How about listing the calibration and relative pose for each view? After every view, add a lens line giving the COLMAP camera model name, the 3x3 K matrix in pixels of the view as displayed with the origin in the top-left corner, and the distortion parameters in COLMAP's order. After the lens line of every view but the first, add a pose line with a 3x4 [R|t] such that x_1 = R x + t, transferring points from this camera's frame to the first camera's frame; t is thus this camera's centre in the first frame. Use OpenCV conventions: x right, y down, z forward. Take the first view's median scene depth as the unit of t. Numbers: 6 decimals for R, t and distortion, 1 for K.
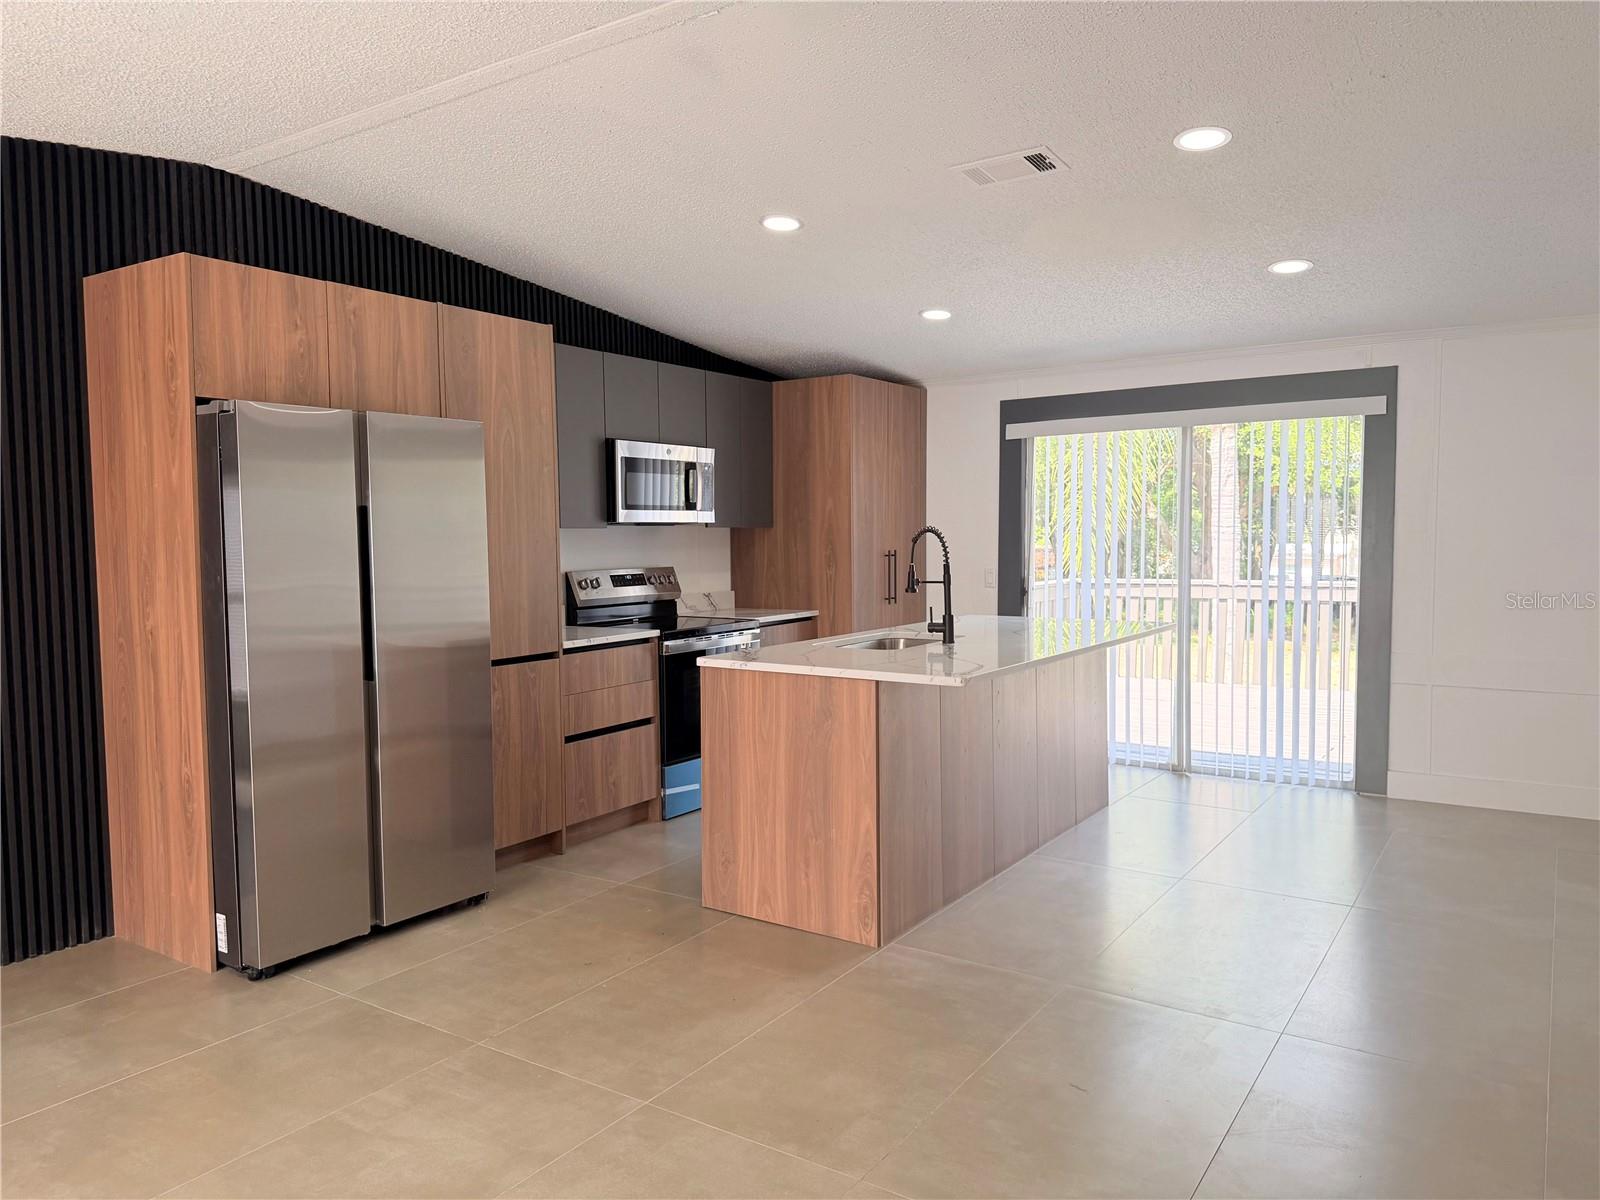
lens RADIAL K [[1123.3, 0, 808.7], [0, 1123.3, 603.6], [0, 0, 1]] dist [0.072501, -0.105329]
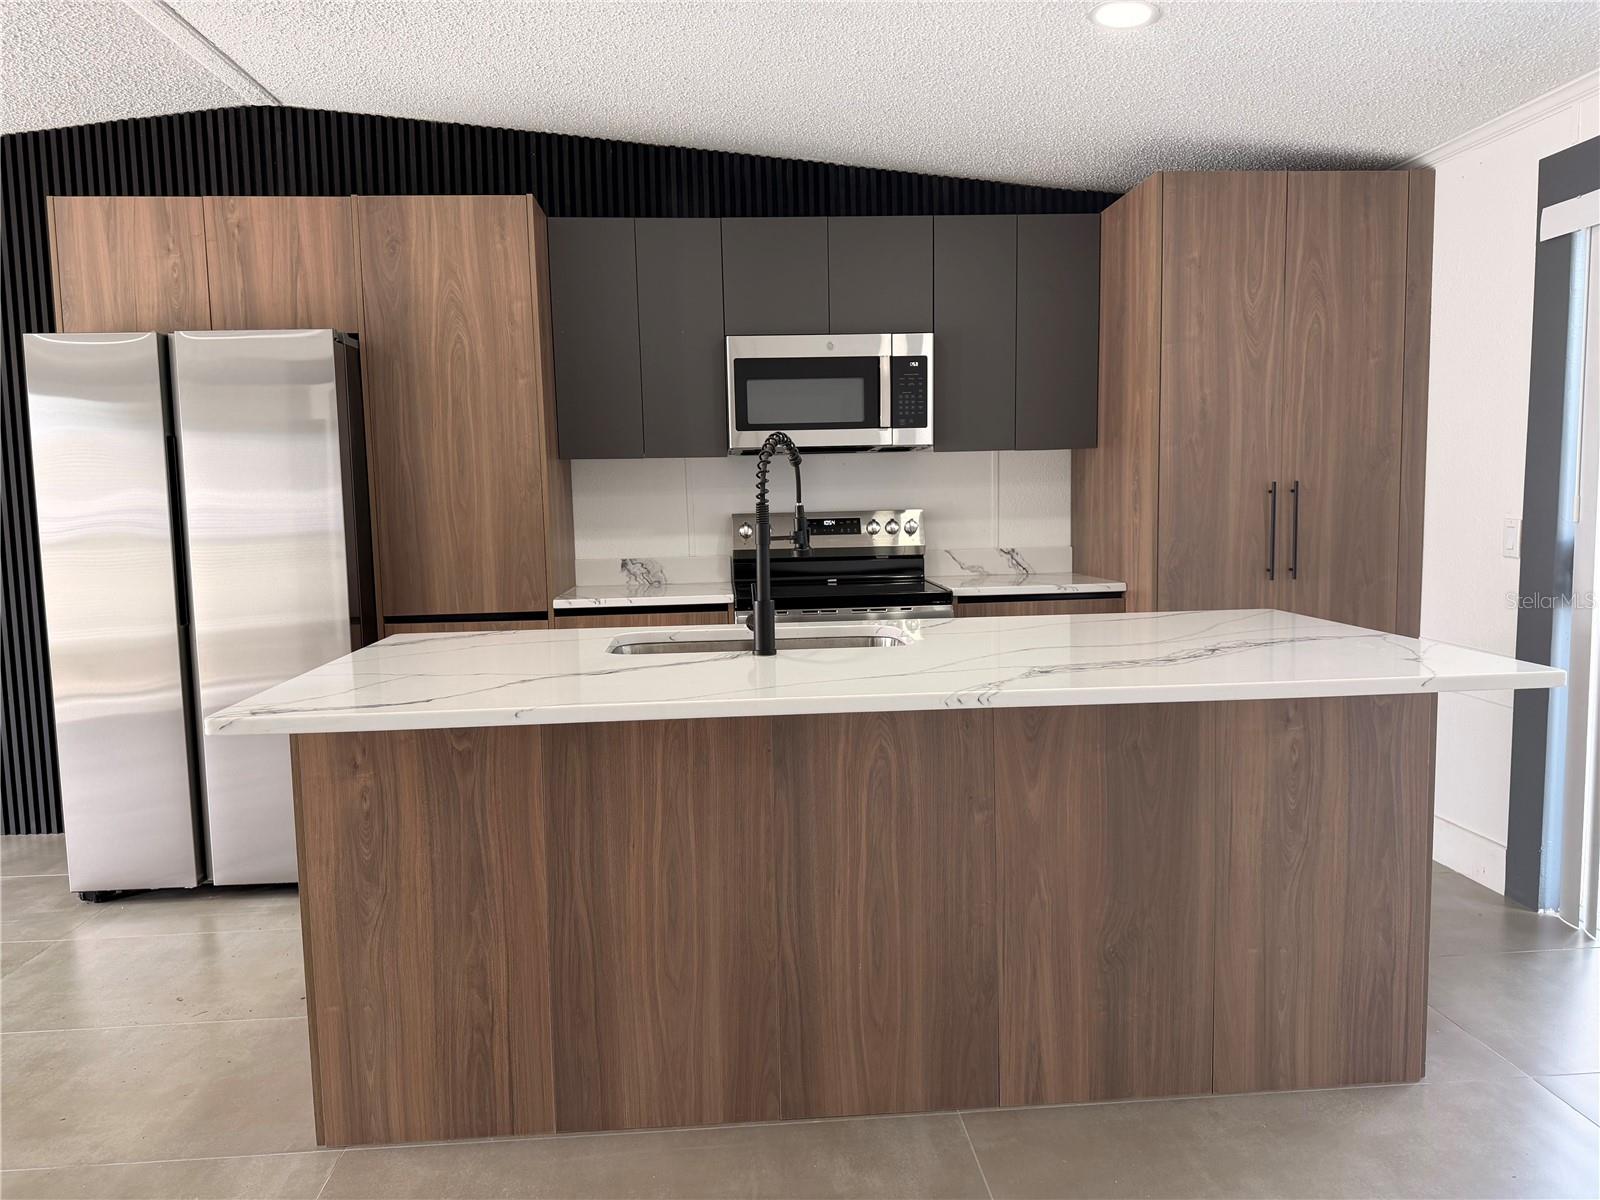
lens RADIAL K [[1123.3, 0, 808.7], [0, 1123.3, 603.6], [0, 0, 1]] dist [0.072501, -0.105329]
pose [[0.604890, 0.073848, -0.792877, 0.611933], [-0.036636, 0.997217, 0.064931, -0.025407], [0.795466, -0.010228, 0.605912, 0.776032]]
